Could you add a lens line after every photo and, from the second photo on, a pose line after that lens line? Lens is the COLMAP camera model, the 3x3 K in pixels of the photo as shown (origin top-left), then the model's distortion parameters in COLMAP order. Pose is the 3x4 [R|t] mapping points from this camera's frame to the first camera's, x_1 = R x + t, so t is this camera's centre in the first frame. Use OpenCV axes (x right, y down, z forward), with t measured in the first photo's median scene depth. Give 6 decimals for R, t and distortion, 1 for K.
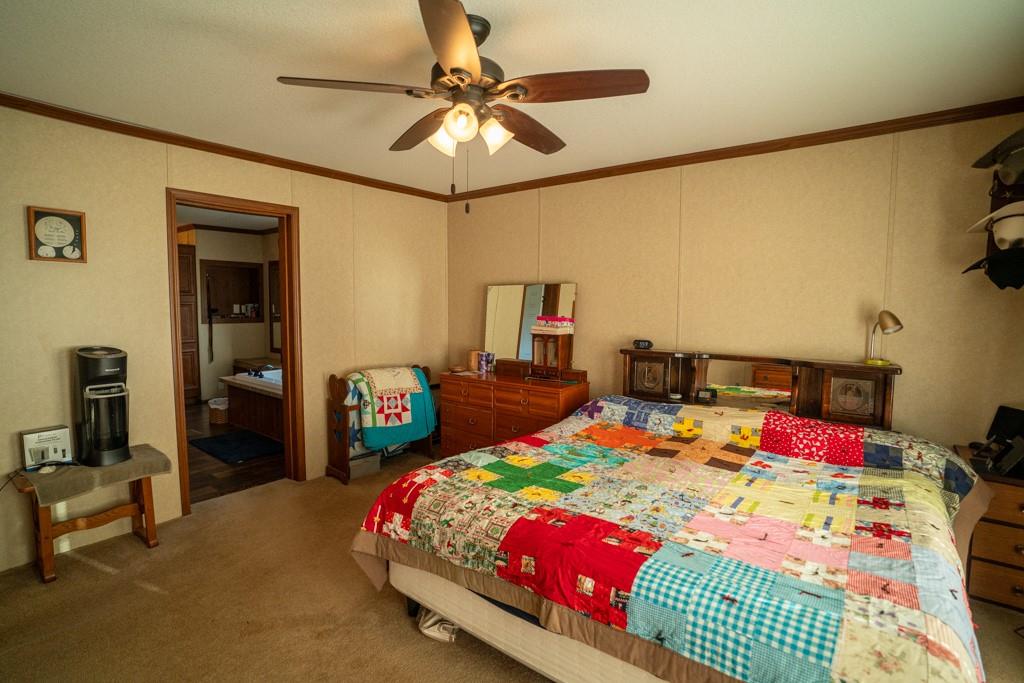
lens RADIAL K [[482.1, 0, 505.4], [0, 482.1, 343.8], [0, 0, 1]] dist [-0.053306, 0.000757]
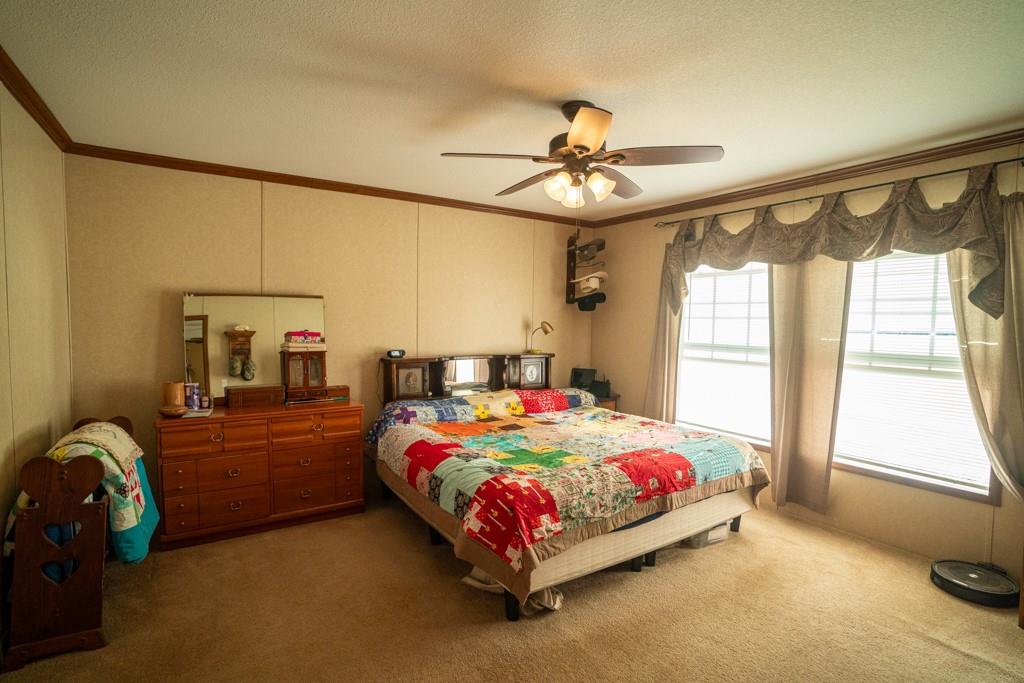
lens RADIAL K [[482.1, 0, 505.4], [0, 482.1, 343.8], [0, 0, 1]] dist [-0.053306, 0.000757]
pose [[0.335897, -0.049355, 0.940605, -1.150219], [0.064159, 0.997506, 0.029429, -0.065771], [-0.939711, 0.050463, 0.338226, 0.630641]]
